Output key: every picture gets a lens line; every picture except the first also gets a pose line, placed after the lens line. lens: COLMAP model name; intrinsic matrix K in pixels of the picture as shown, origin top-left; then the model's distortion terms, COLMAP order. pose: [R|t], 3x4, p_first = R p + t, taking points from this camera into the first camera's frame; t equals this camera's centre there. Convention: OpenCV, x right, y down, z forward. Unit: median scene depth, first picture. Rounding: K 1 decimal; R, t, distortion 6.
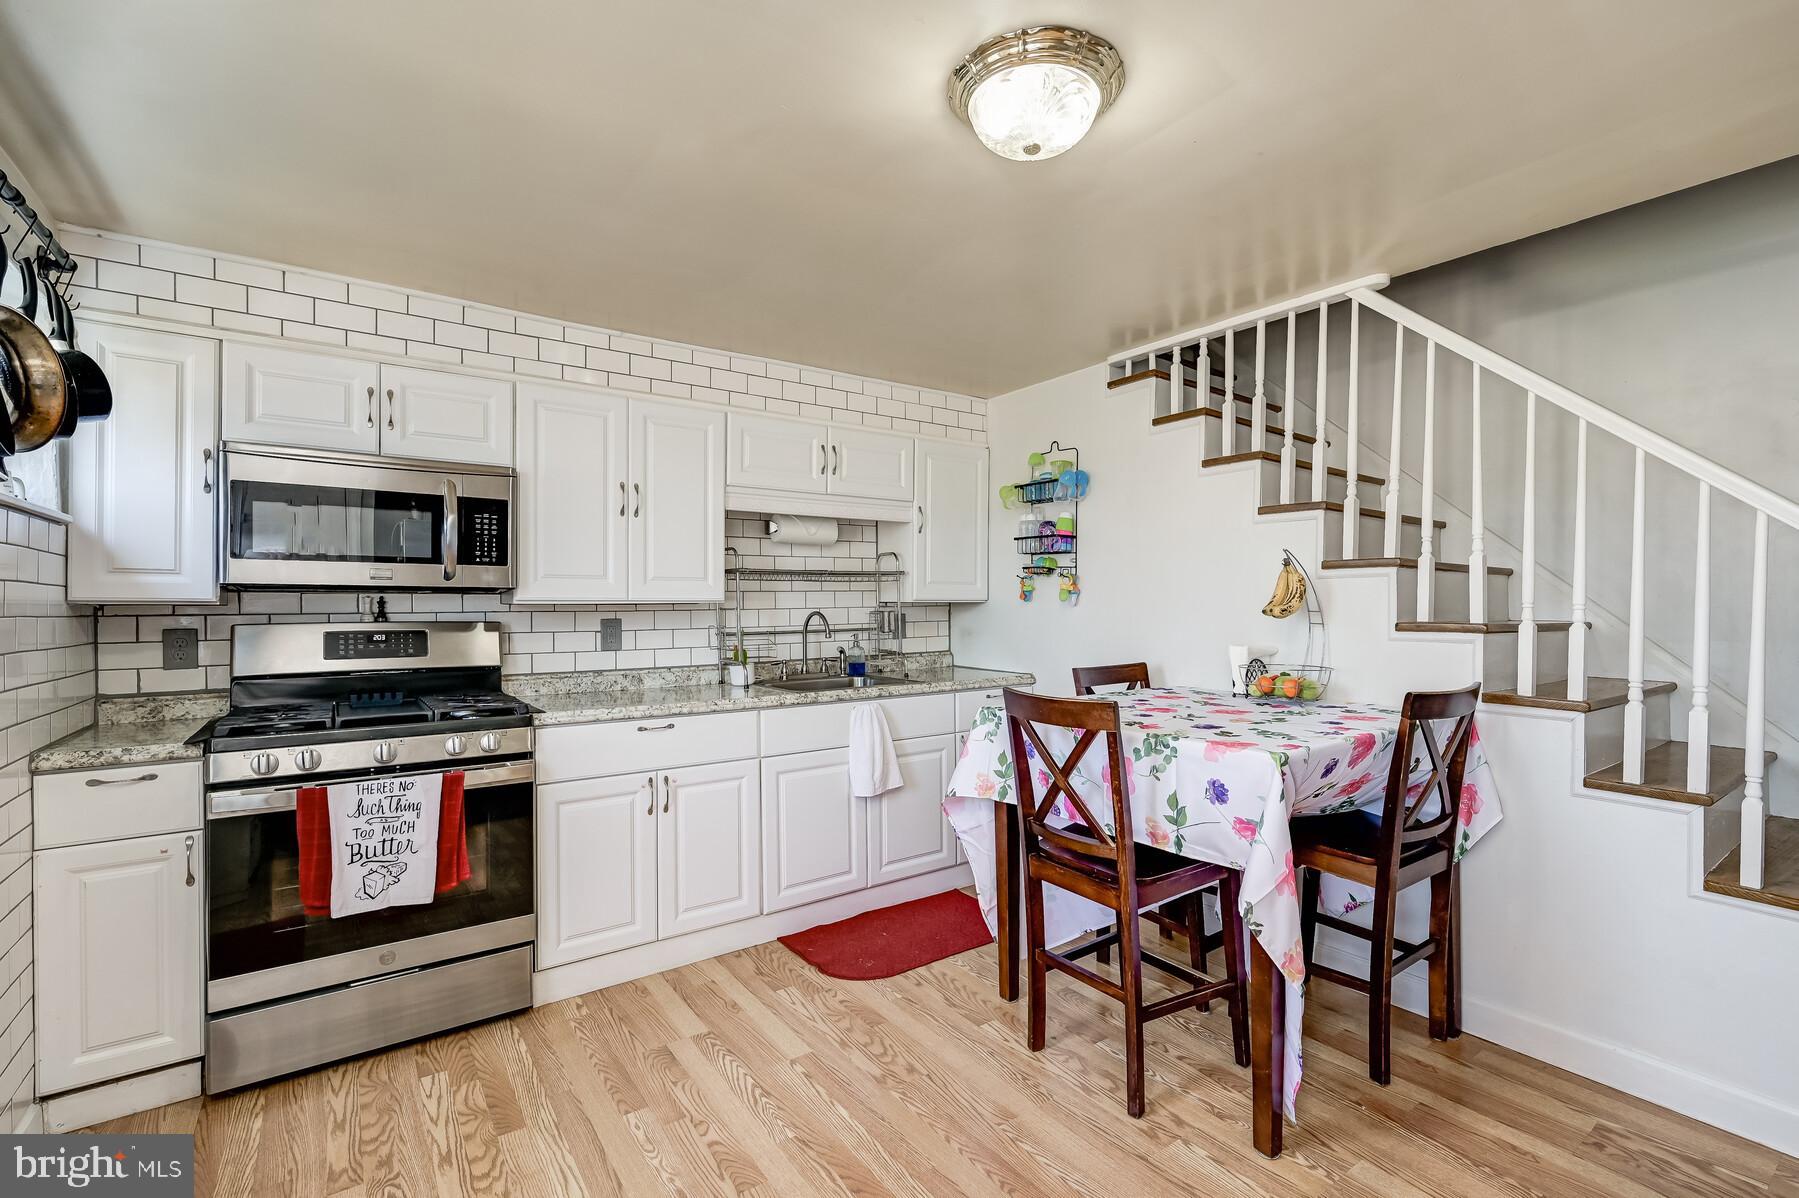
lens RADIAL K [[790.5, 0, 894.3], [0, 790.5, 604.1], [0, 0, 1]] dist [0.001089, -0.000029]
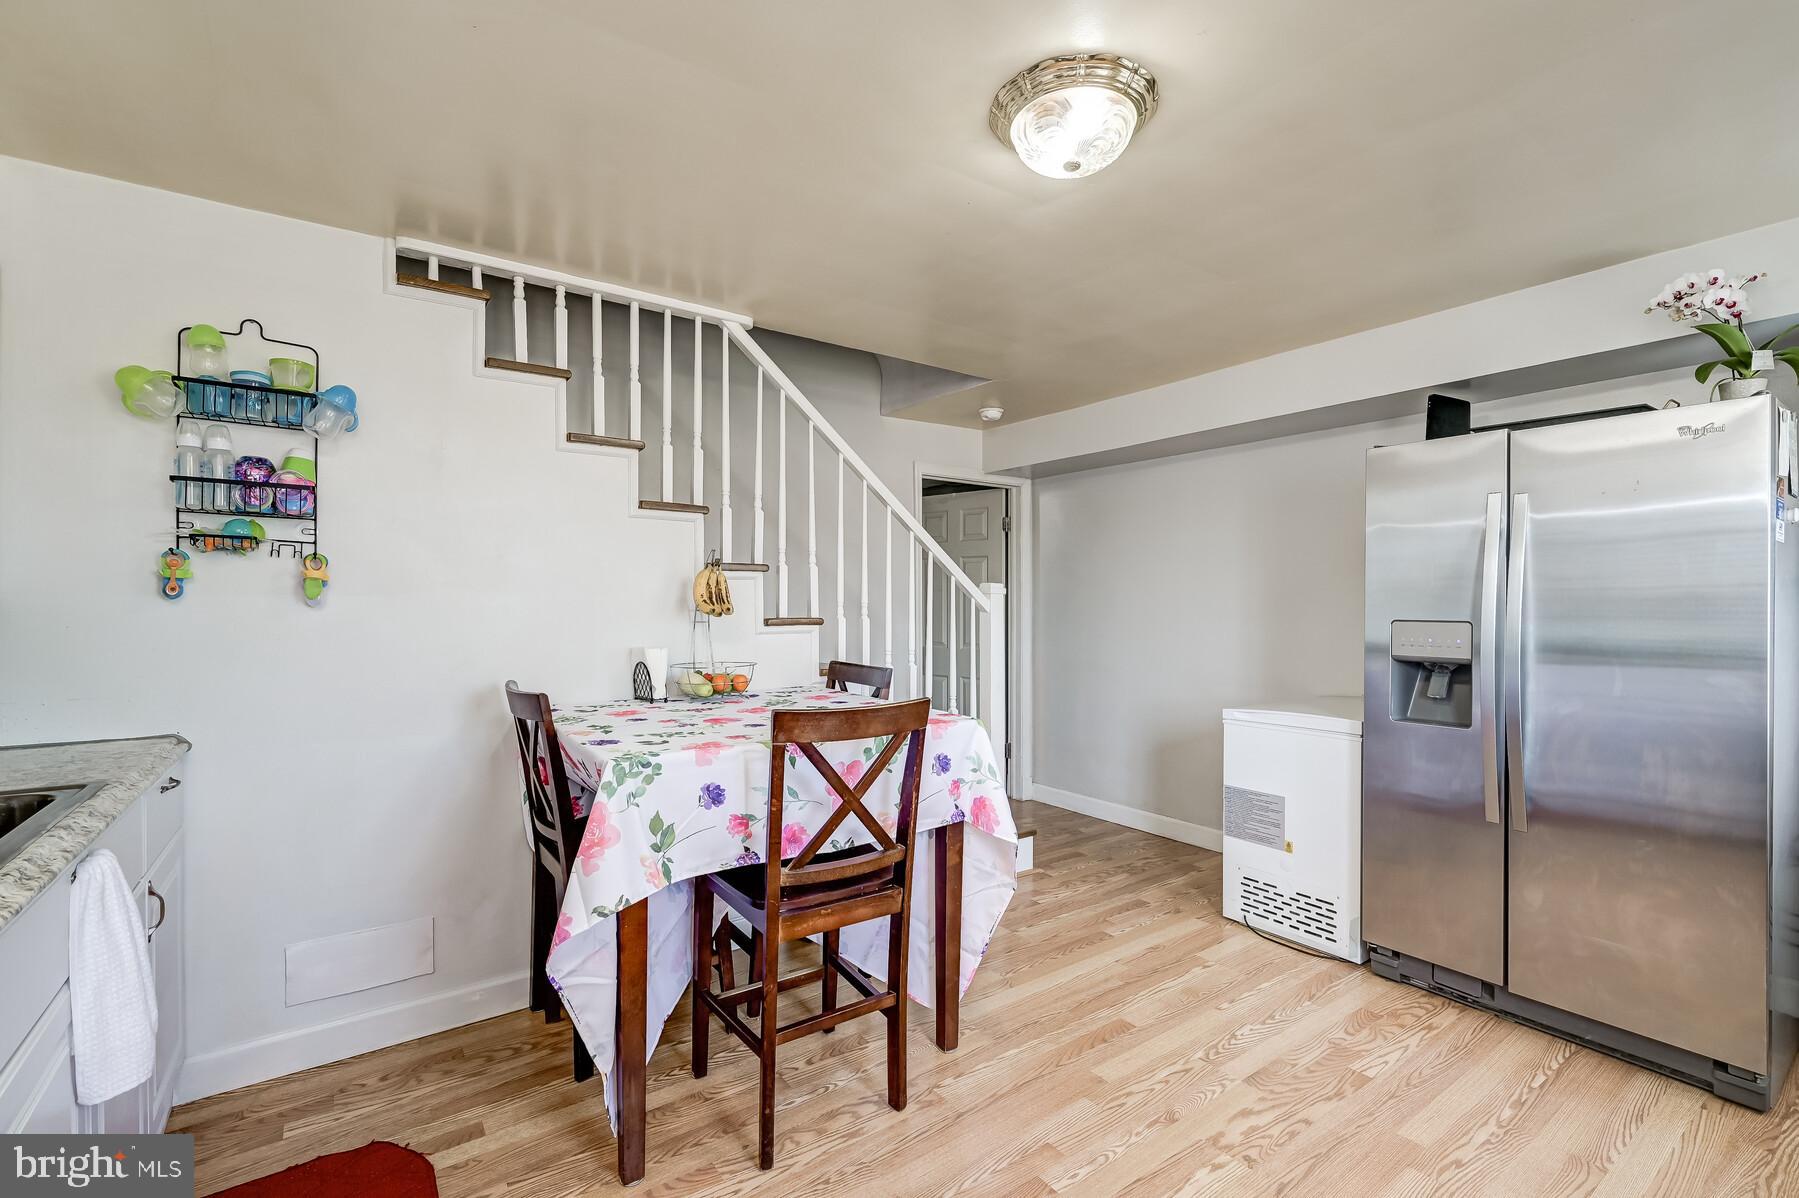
lens RADIAL K [[790.5, 0, 891.4], [0, 790.5, 608.6], [0, 0, 1]] dist [0.001089, -0.000029]
pose [[-0.005717, -0.020639, 0.999771, -0.479579], [0.000484, 0.999787, 0.020643, -0.009759], [-0.999984, 0.000602, -0.005705, 0.675765]]
